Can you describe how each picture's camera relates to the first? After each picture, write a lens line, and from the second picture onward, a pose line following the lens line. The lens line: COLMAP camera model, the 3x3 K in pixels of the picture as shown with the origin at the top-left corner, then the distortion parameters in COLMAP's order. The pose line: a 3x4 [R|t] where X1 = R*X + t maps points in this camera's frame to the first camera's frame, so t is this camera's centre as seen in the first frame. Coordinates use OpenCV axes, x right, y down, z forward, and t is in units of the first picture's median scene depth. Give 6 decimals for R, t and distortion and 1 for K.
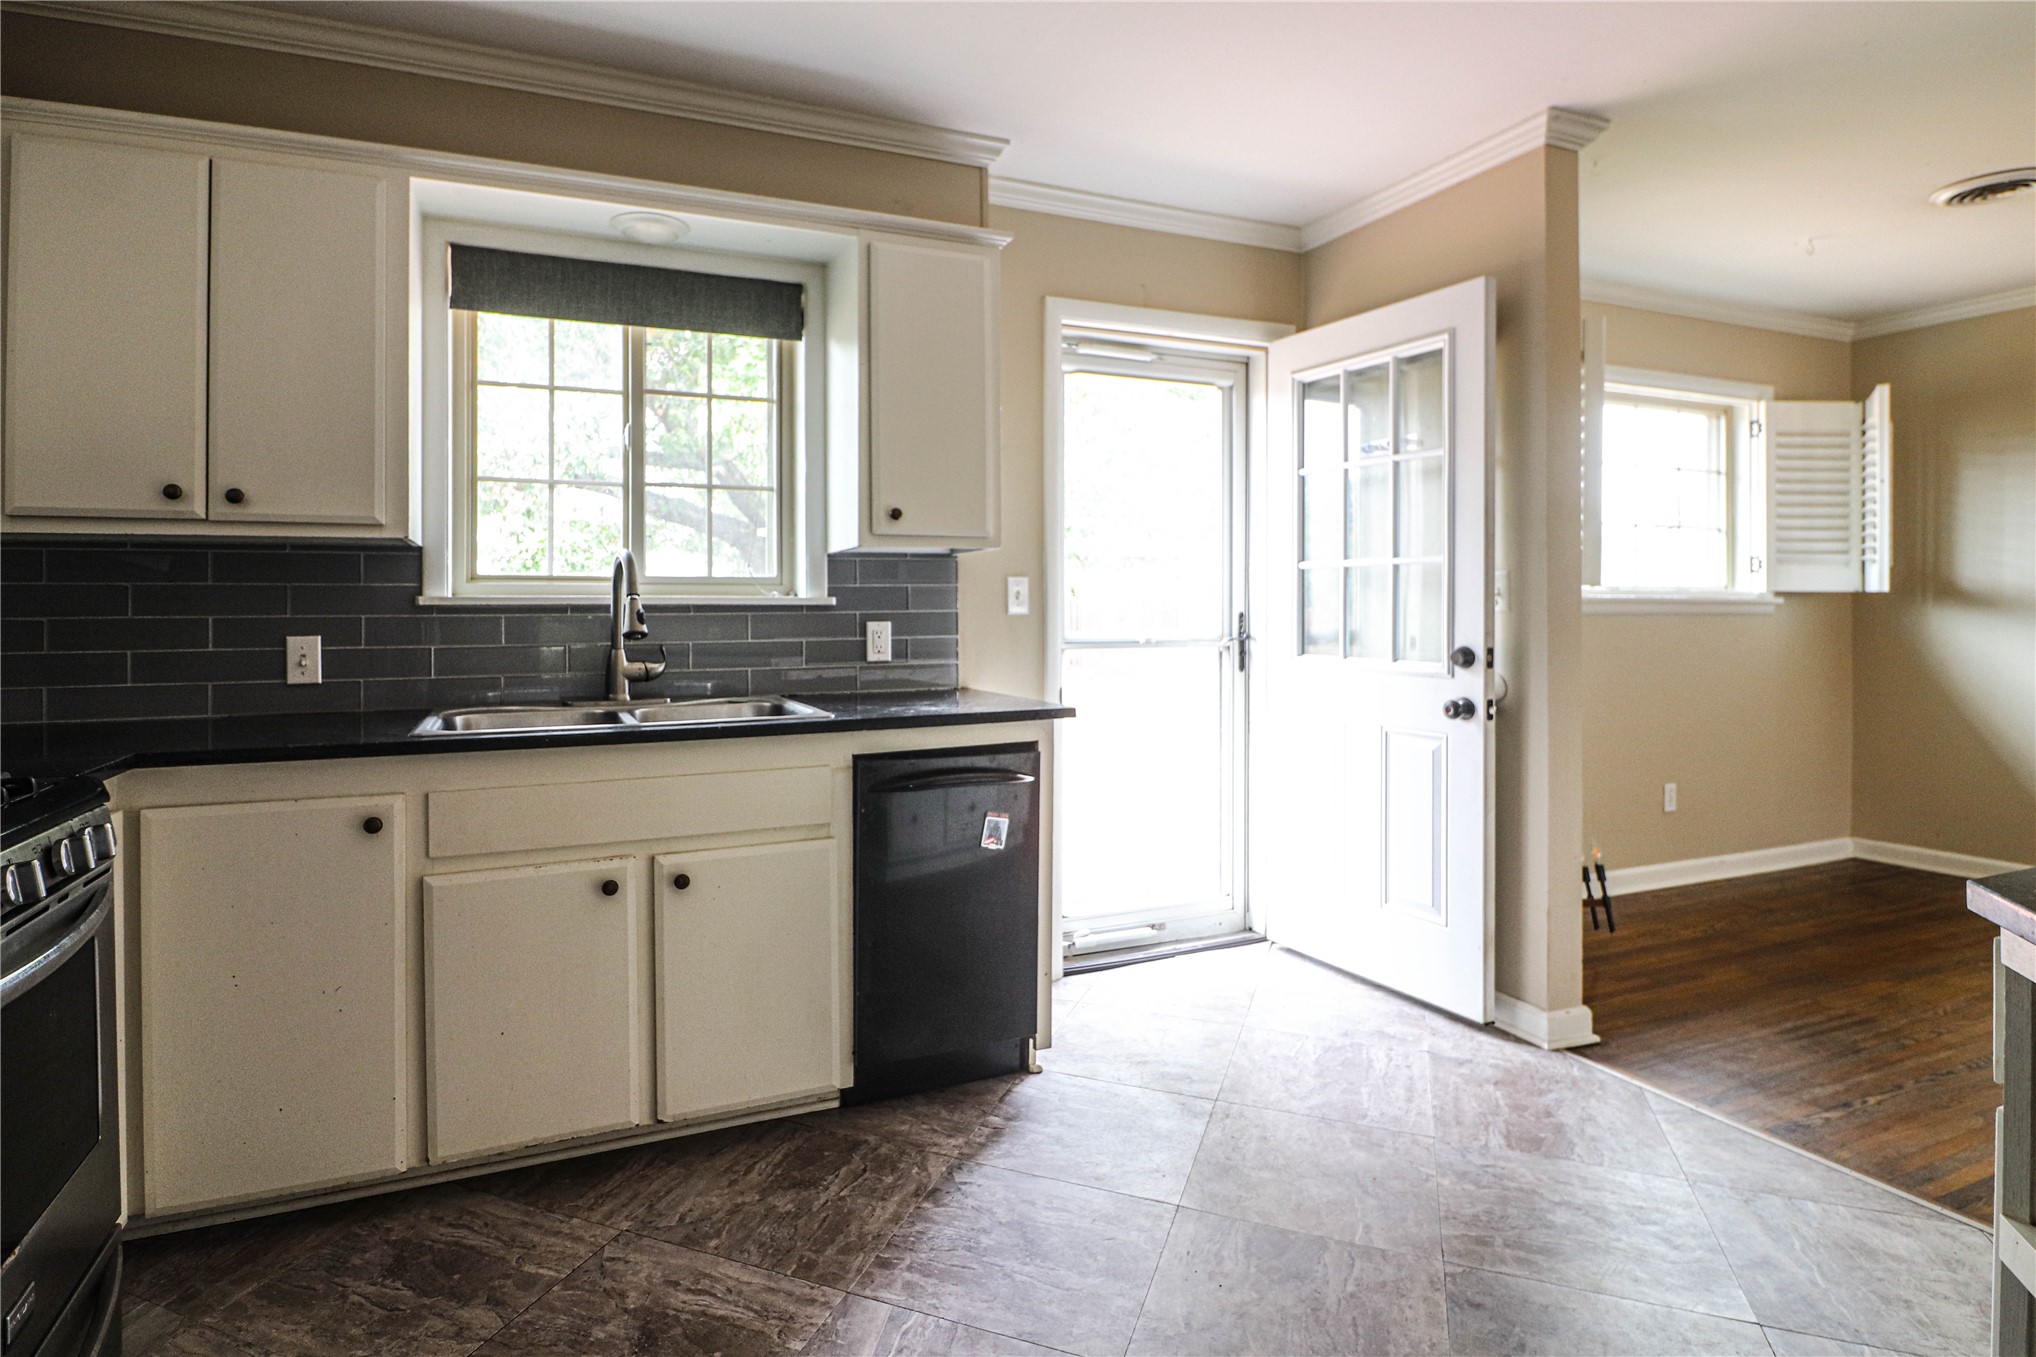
lens RADIAL K [[1015.8, 0, 1035.8], [0, 1015.8, 619.0], [0, 0, 1]] dist [0.001088, -0.010324]
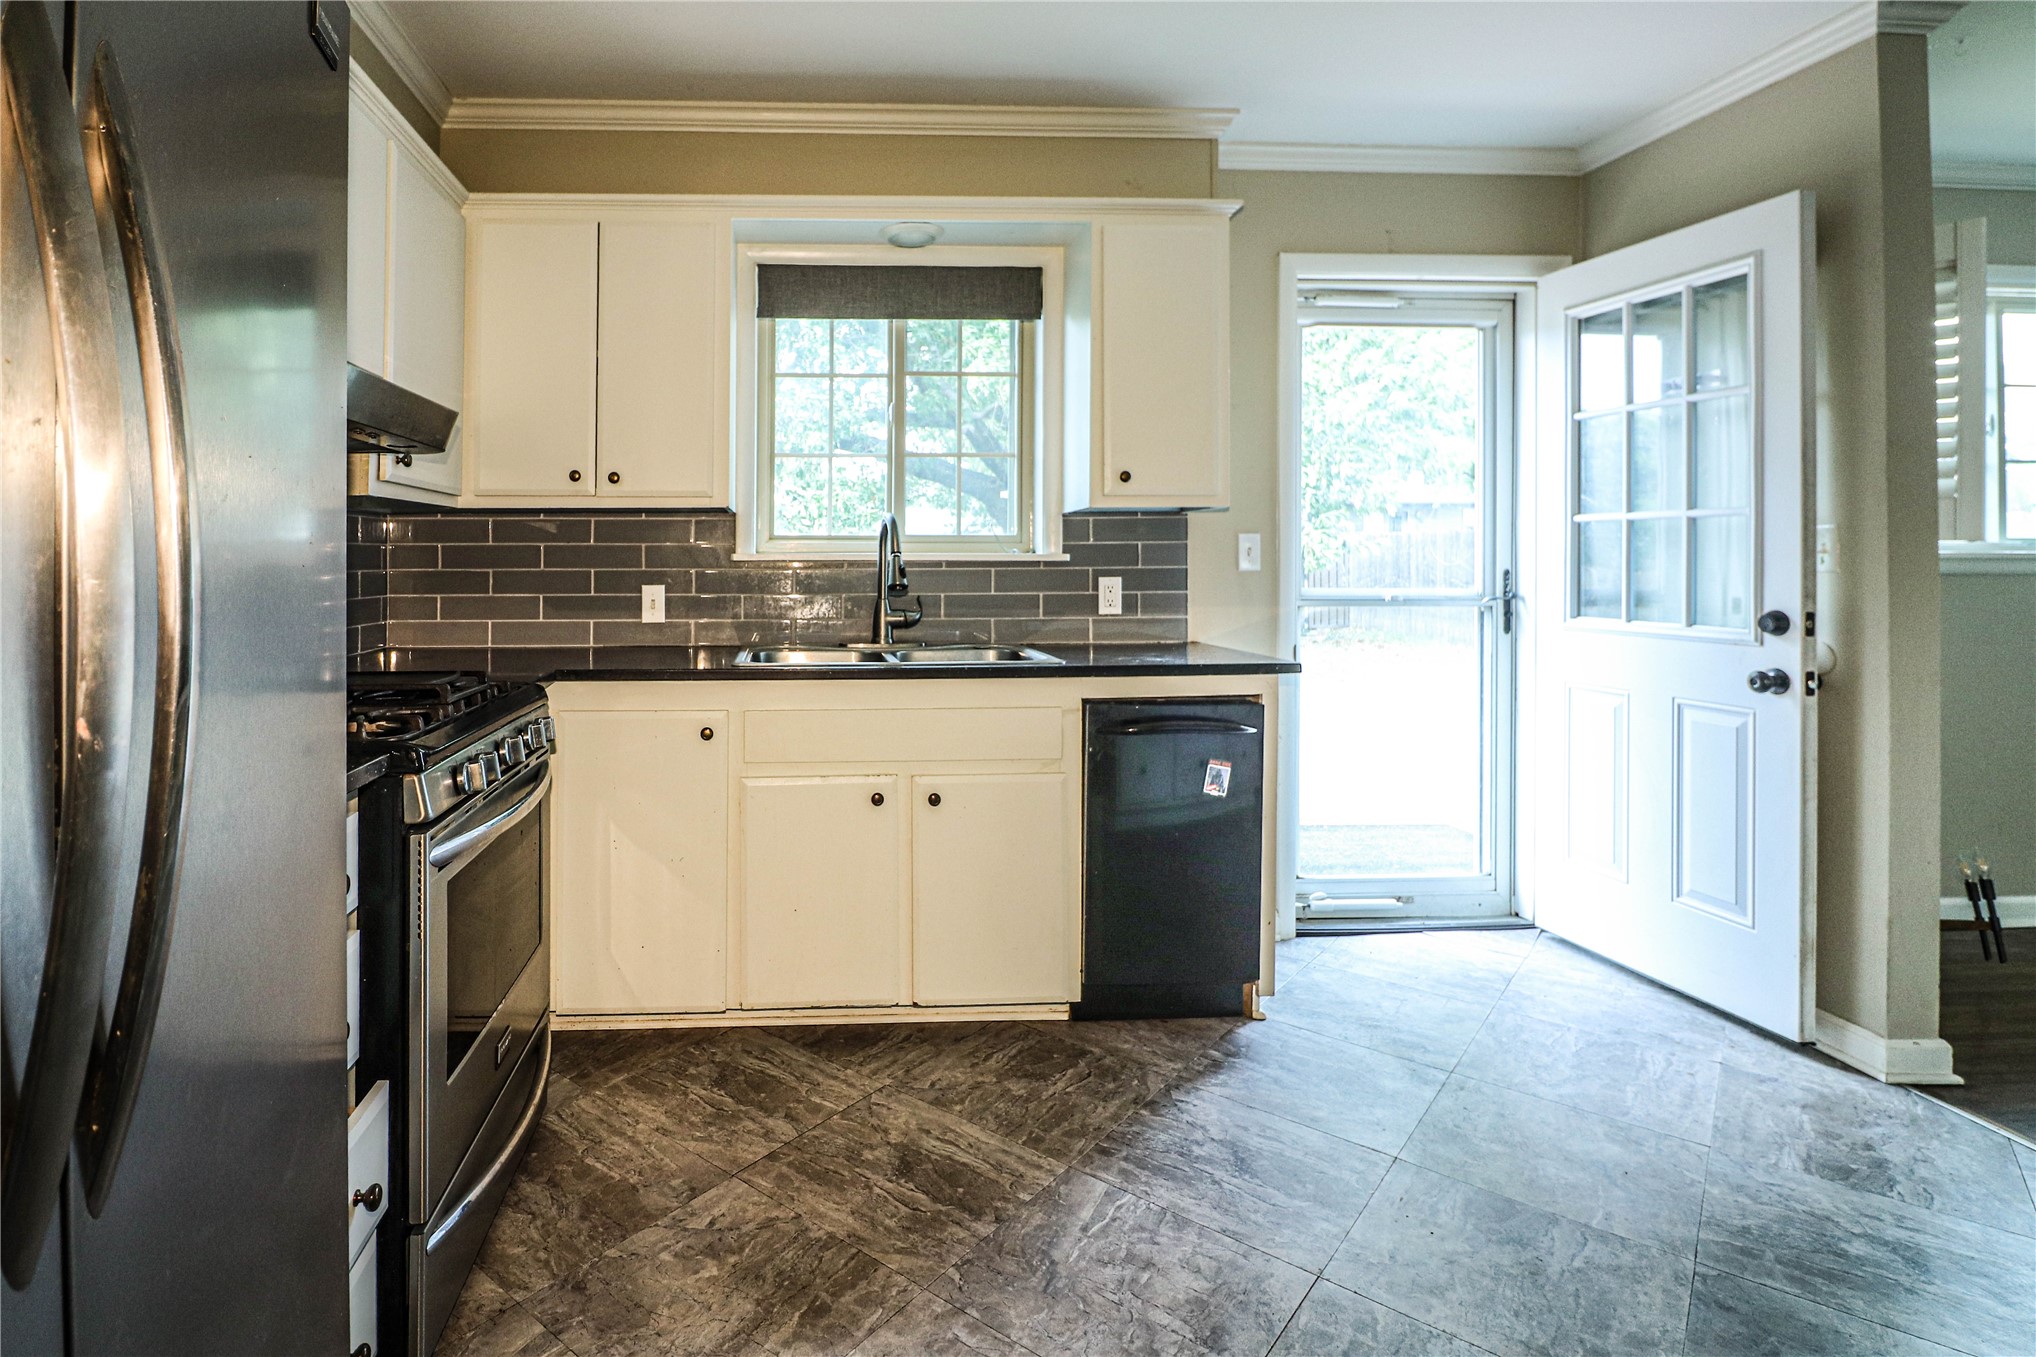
lens RADIAL K [[1058.8, 0, 937.6], [0, 1058.8, 559.7], [0, 0, 1]] dist [-0.004270, -0.000313]
pose [[0.946164, 0.002973, -0.323673, 0.039345], [-0.006802, 0.999920, -0.010700, -0.002763], [0.323615, 0.012326, 0.946108, -0.126279]]
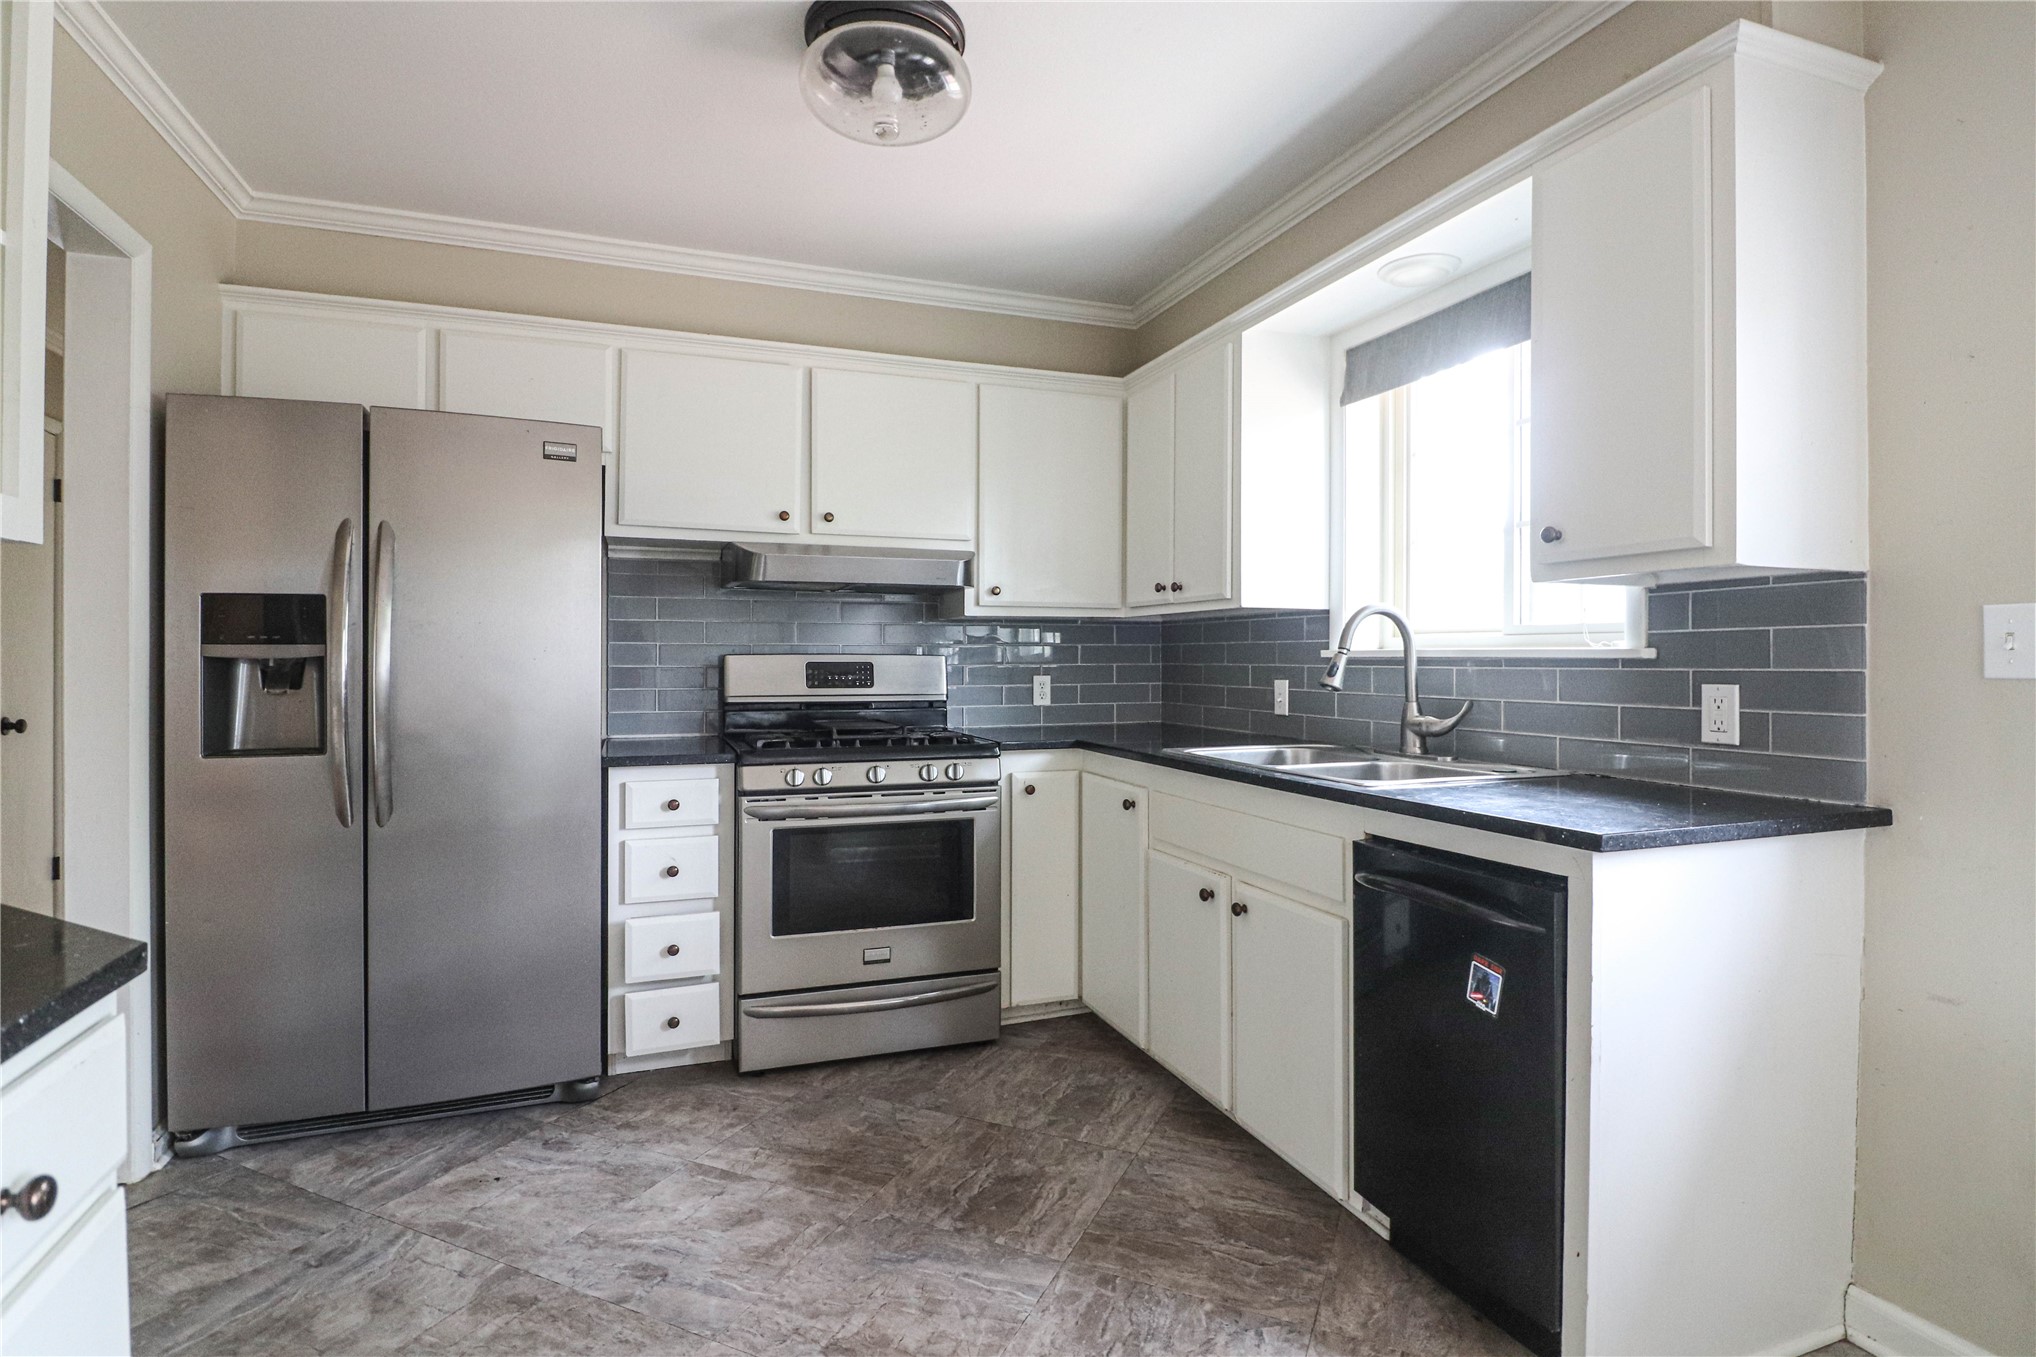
lens RADIAL K [[1168.6, 0, 1095.6], [0, 1168.6, 709.2], [0, 0, 1]] dist [0.002542, -0.037677]
pose [[-0.089949, 0.046178, -0.994875, 0.759466], [-0.017007, 0.998708, 0.047893, -0.012571], [0.995801, 0.021228, -0.089047, 0.797254]]
